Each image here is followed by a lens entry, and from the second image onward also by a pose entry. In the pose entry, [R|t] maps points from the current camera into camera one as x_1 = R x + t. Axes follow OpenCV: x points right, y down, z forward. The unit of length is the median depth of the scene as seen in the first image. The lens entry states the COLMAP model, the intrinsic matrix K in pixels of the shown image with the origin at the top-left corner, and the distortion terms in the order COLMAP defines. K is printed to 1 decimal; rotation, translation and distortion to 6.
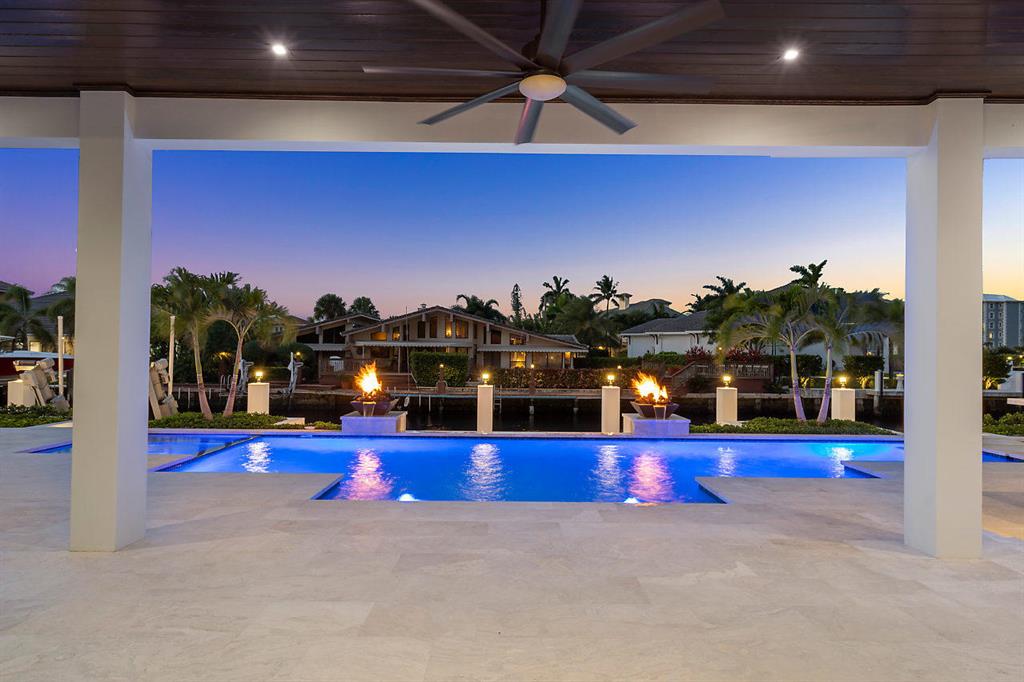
lens RADIAL K [[562.7, 0, 516.4], [0, 562.7, 345.7], [0, 0, 1]] dist [-0.005476, -0.000087]
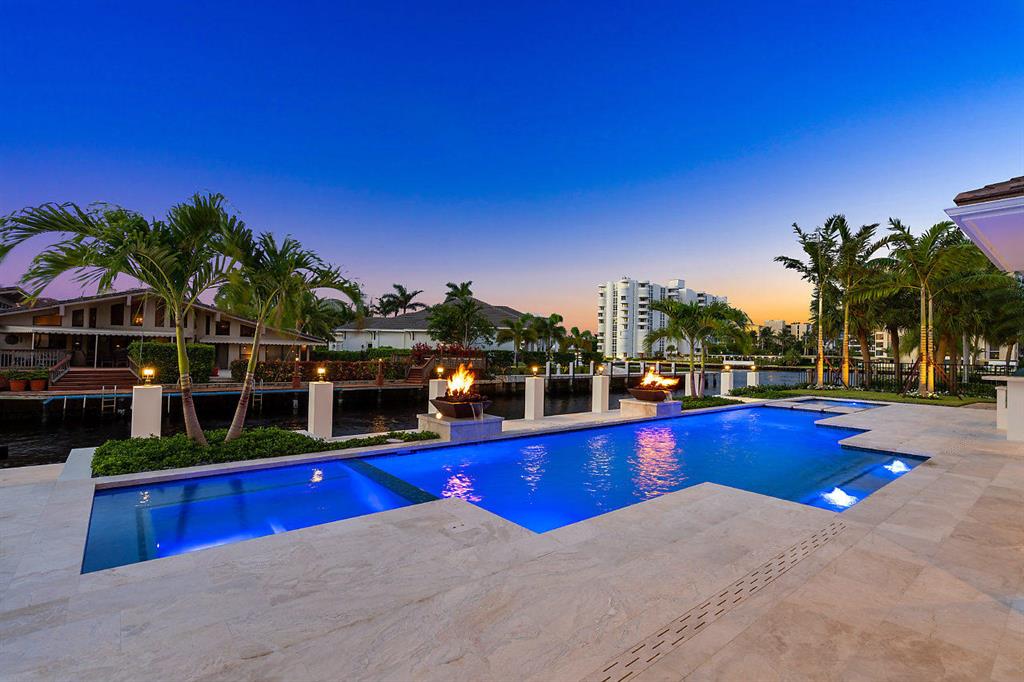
lens RADIAL K [[467.9, 0, 506.4], [0, 467.9, 339.5], [0, 0, 1]] dist [-0.009110, -0.000459]
pose [[0.761070, 0.024533, 0.648205, -0.217611], [-0.020986, 0.999693, -0.013196, 0.005090], [-0.648330, -0.003560, 0.761351, 0.140439]]
